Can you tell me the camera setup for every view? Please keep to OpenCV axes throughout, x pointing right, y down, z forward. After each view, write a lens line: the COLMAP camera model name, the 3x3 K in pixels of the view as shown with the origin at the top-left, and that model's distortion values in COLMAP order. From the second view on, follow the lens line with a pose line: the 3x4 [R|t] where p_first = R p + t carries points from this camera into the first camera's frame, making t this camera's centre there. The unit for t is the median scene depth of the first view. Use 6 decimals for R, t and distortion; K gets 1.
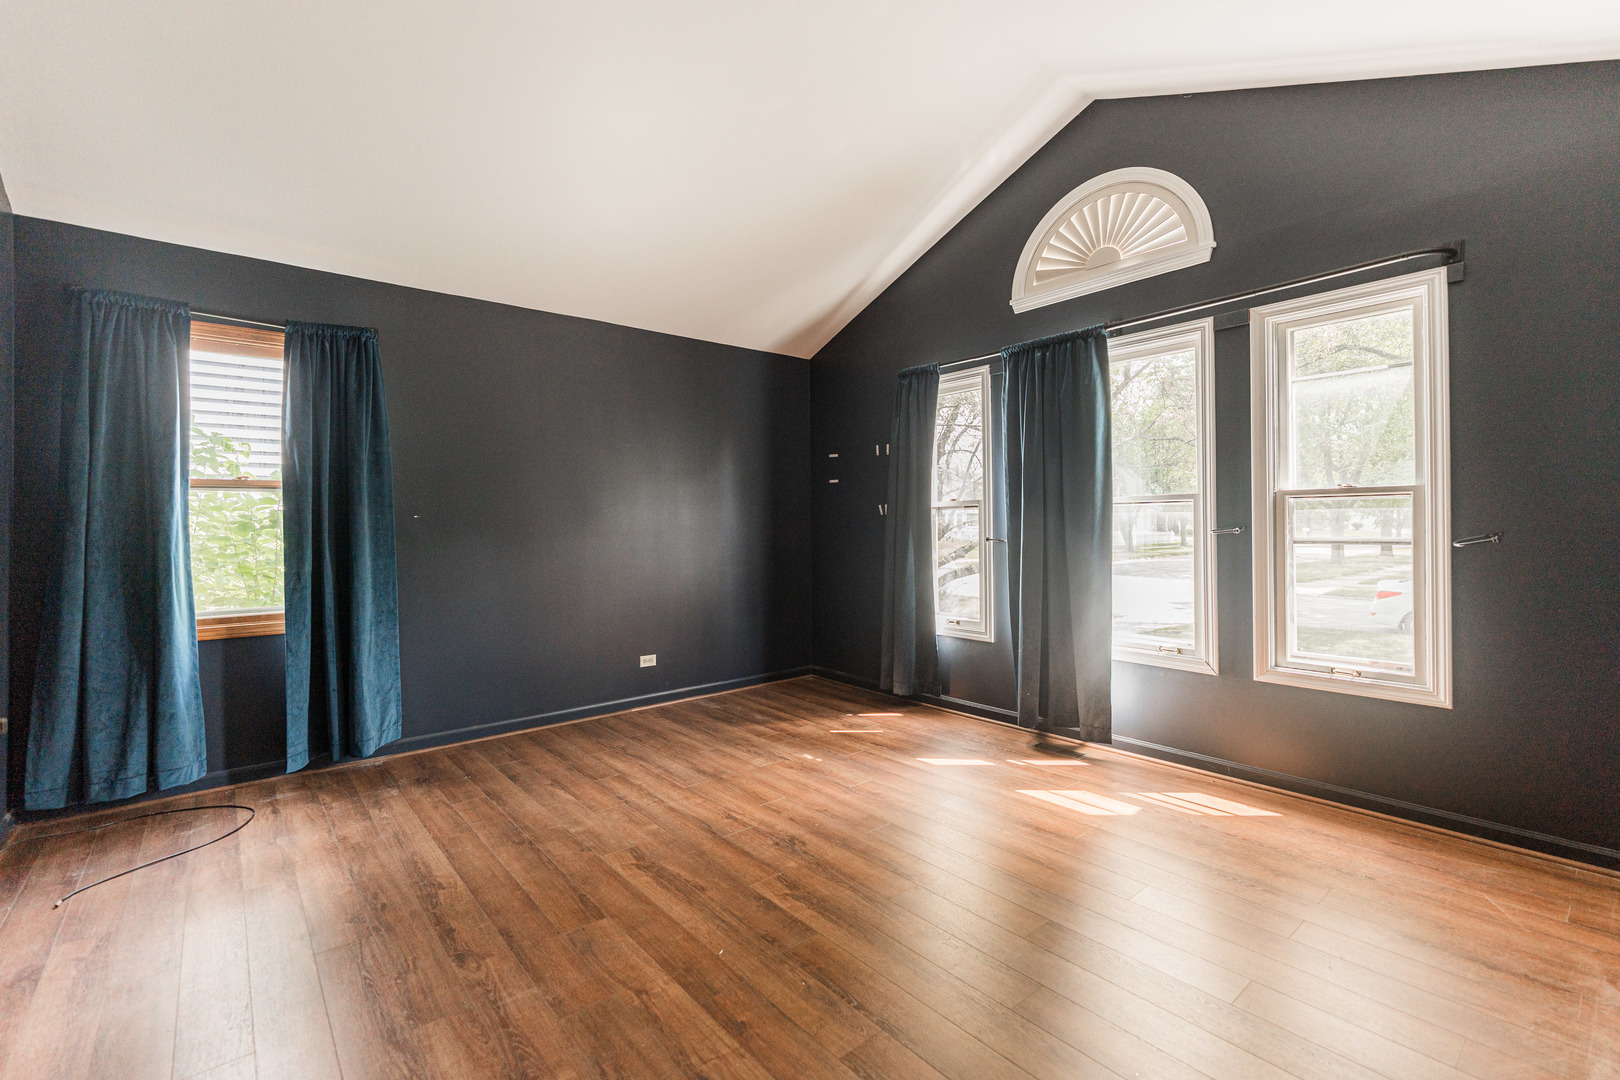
lens RADIAL K [[663.1, 0, 800.5], [0, 663.1, 527.2], [0, 0, 1]] dist [0.004586, 0.000199]
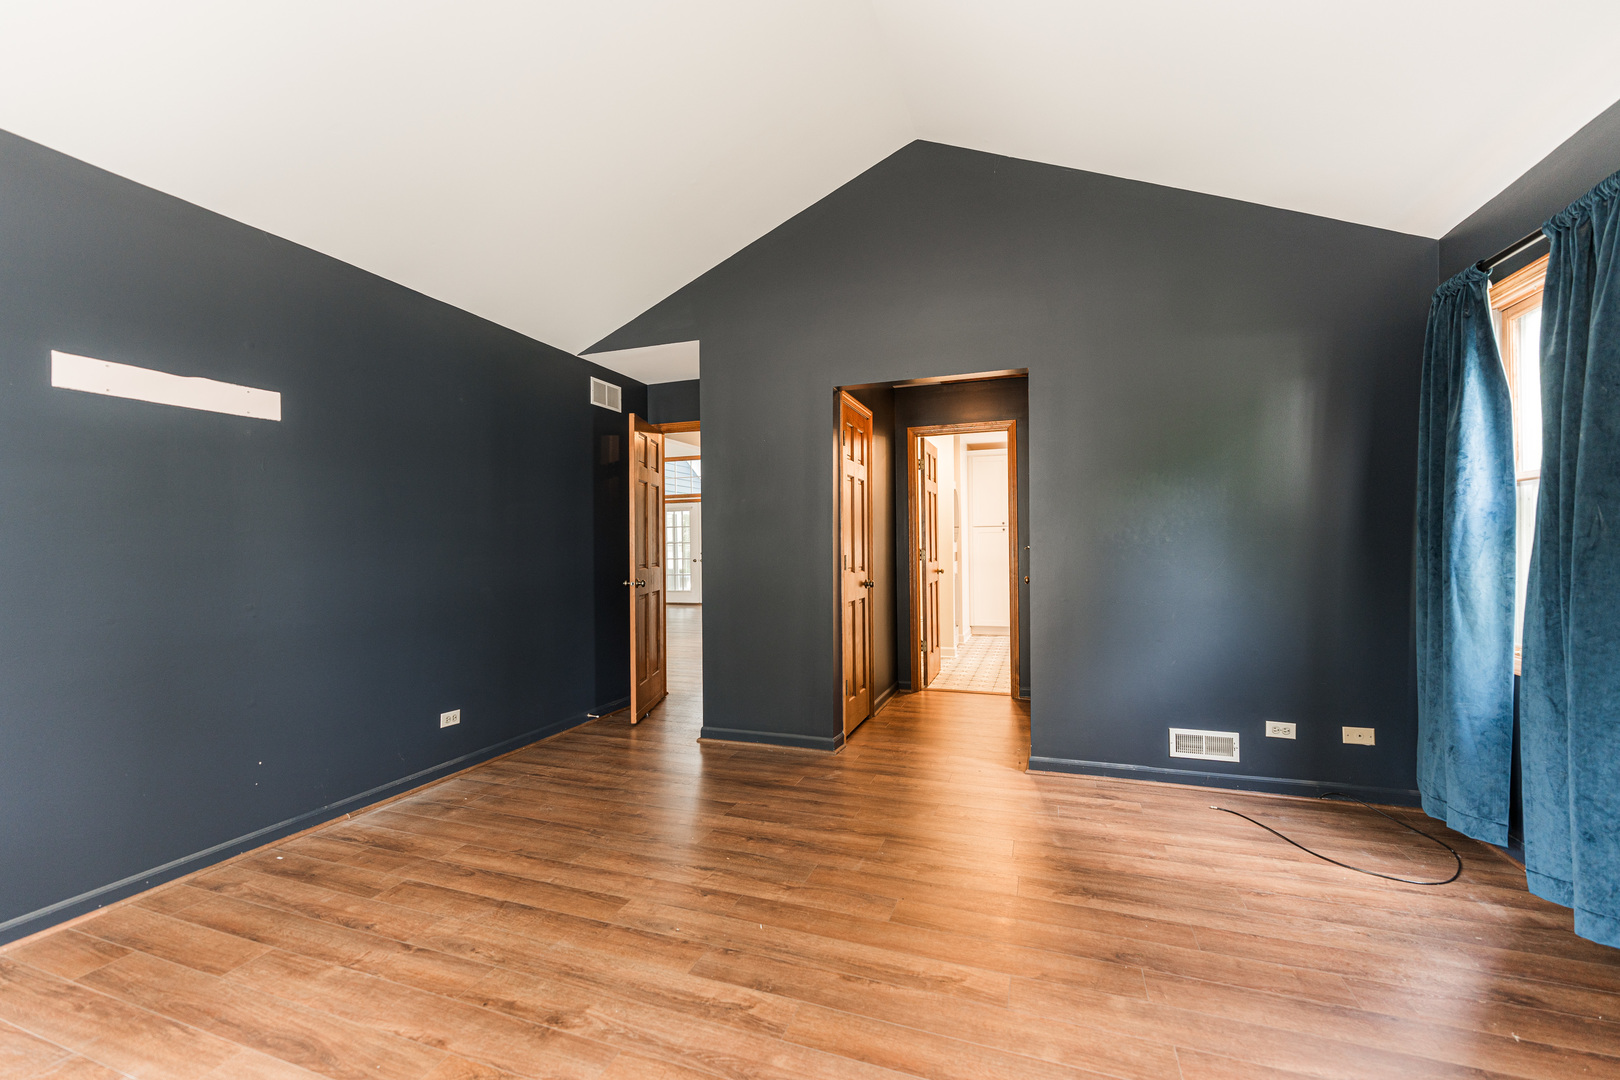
lens RADIAL K [[663.1, 0, 792.5], [0, 663.1, 545.1], [0, 0, 1]] dist [0.004586, 0.000199]
pose [[-0.877656, 0.018290, -0.478941, 0.315289], [0.017743, 0.999827, 0.005668, -0.009853], [0.478962, -0.003524, -0.877829, 1.763857]]
